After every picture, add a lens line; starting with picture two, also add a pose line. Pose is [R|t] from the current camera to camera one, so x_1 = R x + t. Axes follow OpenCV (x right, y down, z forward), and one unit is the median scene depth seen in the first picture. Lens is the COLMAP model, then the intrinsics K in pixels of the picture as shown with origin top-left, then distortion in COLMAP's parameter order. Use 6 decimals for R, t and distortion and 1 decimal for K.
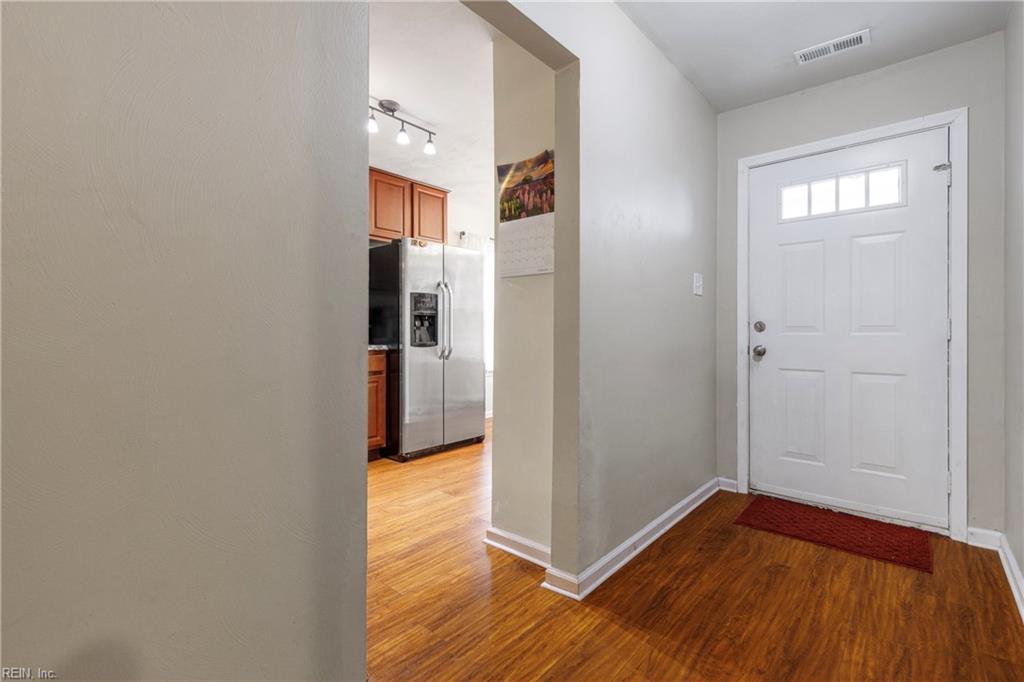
lens RADIAL K [[460.6, 0, 514.3], [0, 460.6, 331.5], [0, 0, 1]] dist [0.004305, -0.000783]
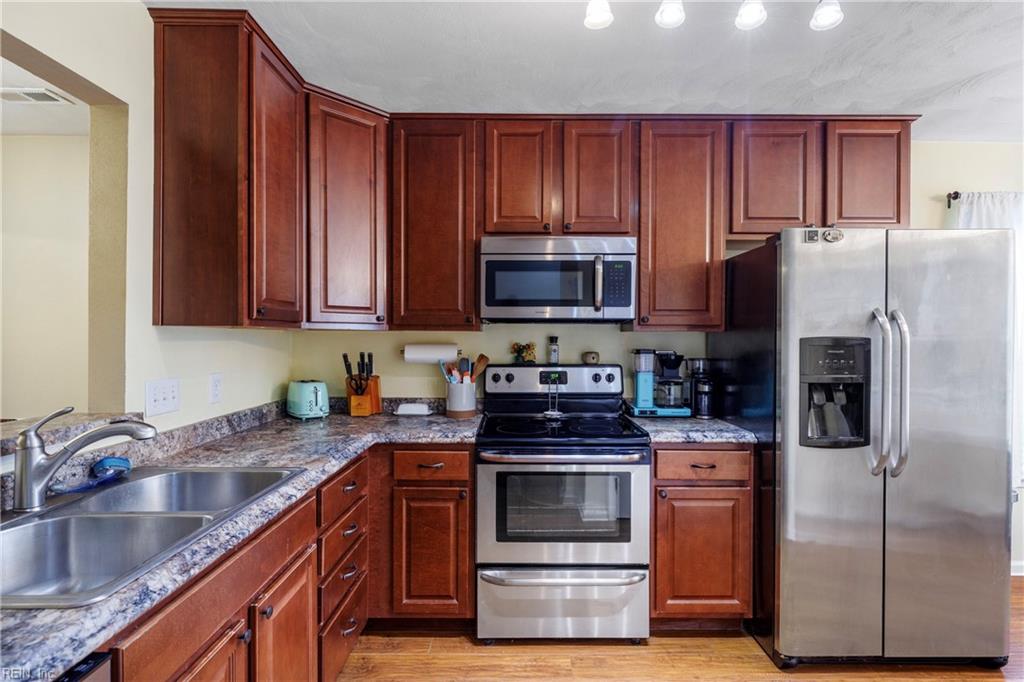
lens RADIAL K [[499.0, 0, 520.7], [0, 499.0, 343.5], [0, 0, 1]] dist [-0.000366, -0.001794]
pose [[0.658267, 0.011199, -0.752701, -0.018325], [-0.005071, 0.999933, 0.010442, -0.080001], [0.752767, -0.003056, 0.658279, 0.405454]]
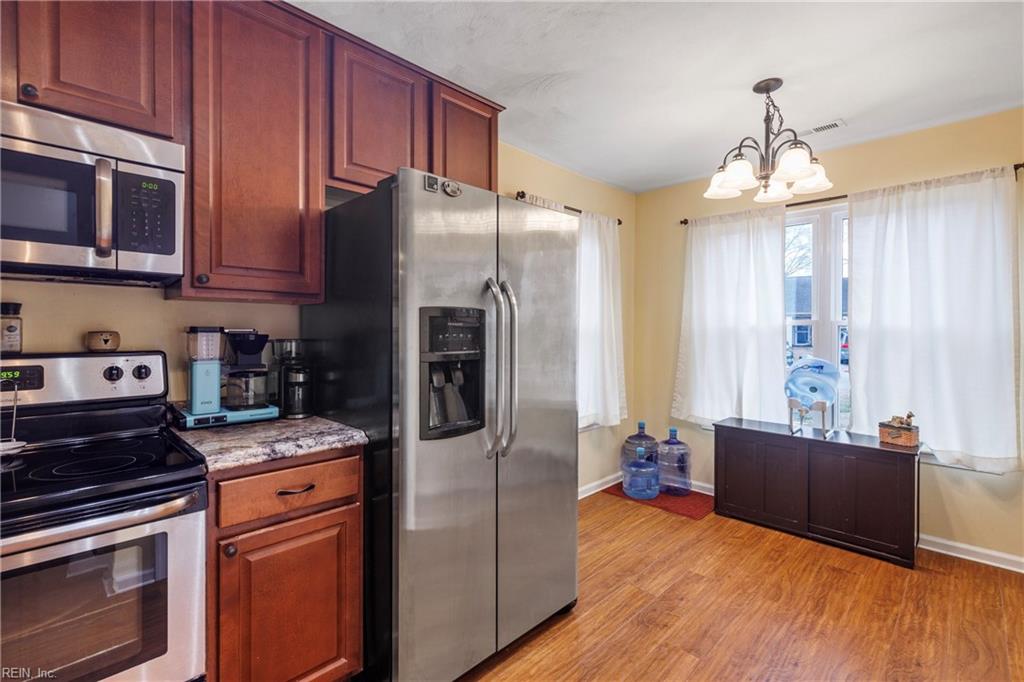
lens RADIAL K [[460.6, 0, 509.7], [0, 460.6, 331.3], [0, 0, 1]] dist [0.004305, -0.000783]
pose [[0.997455, 0.004182, -0.071176, -0.114984], [-0.004139, 0.999991, 0.000749, -0.062064], [0.071179, -0.000452, 0.997463, 0.585906]]
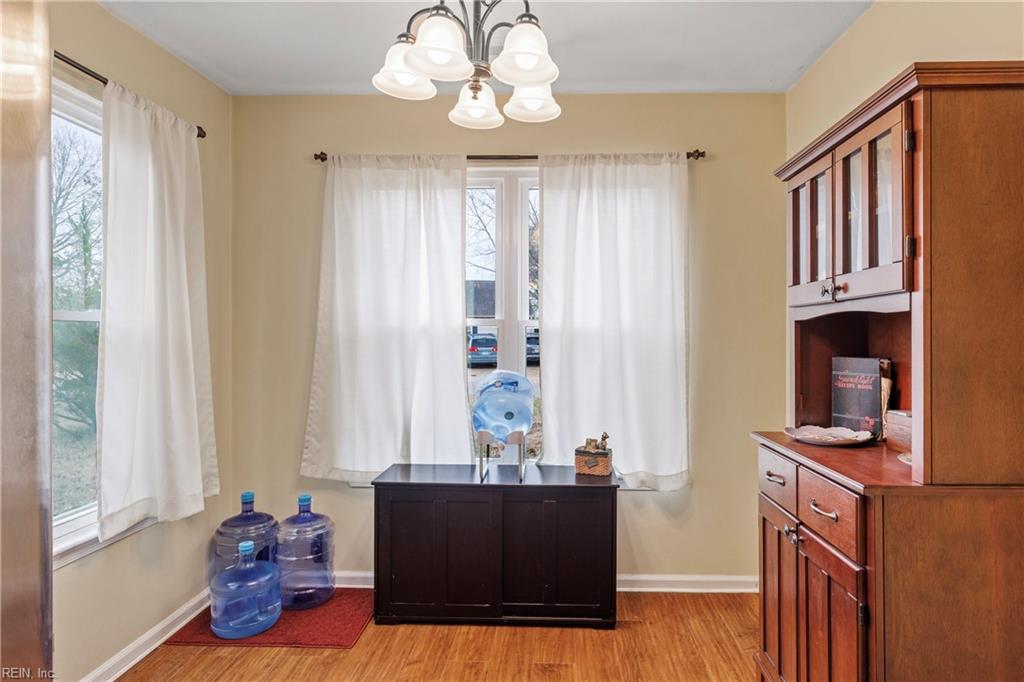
lens RADIAL K [[500.3, 0, 511.1], [0, 500.3, 338.1], [0, 0, 1]] dist [-0.001031, 0.000610]
pose [[0.767429, -0.002492, 0.641129, -0.055721], [-0.000821, 0.999988, 0.004870, -0.061777], [-0.641134, -0.004264, 0.767417, 0.874077]]
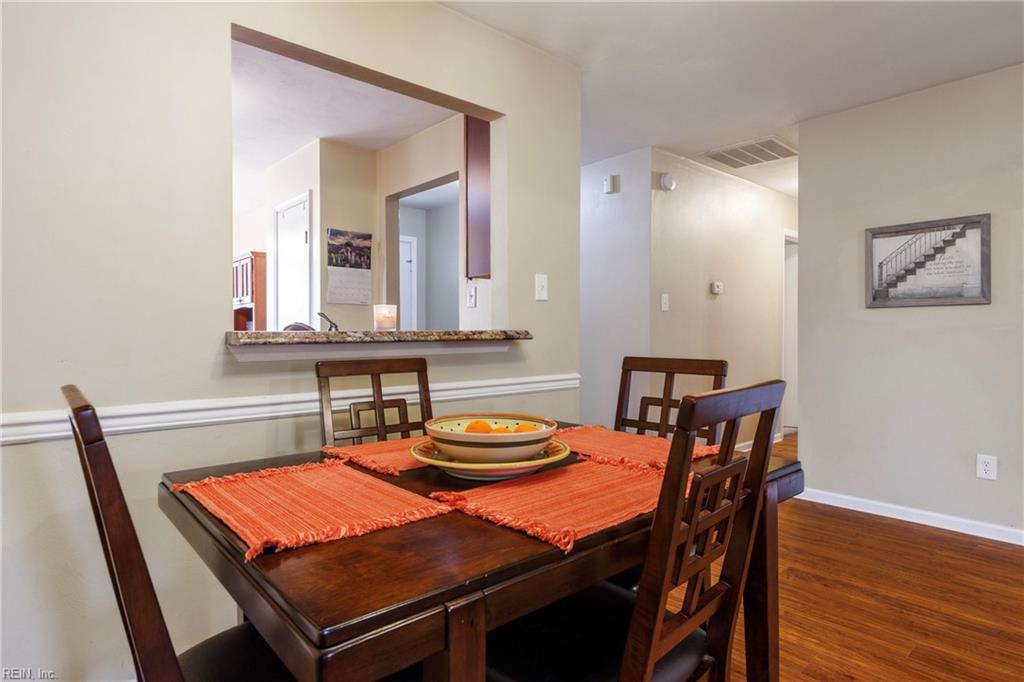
lens RADIAL K [[567.3, 0, 512.6], [0, 567.3, 337.9], [0, 0, 1]] dist [0.002632, 0.000589]
pose [[0.138040, -0.006513, 0.990405, -1.019985], [-0.002743, 0.999972, 0.006959, -0.011047], [-0.990423, -0.003677, 0.138018, 0.093313]]
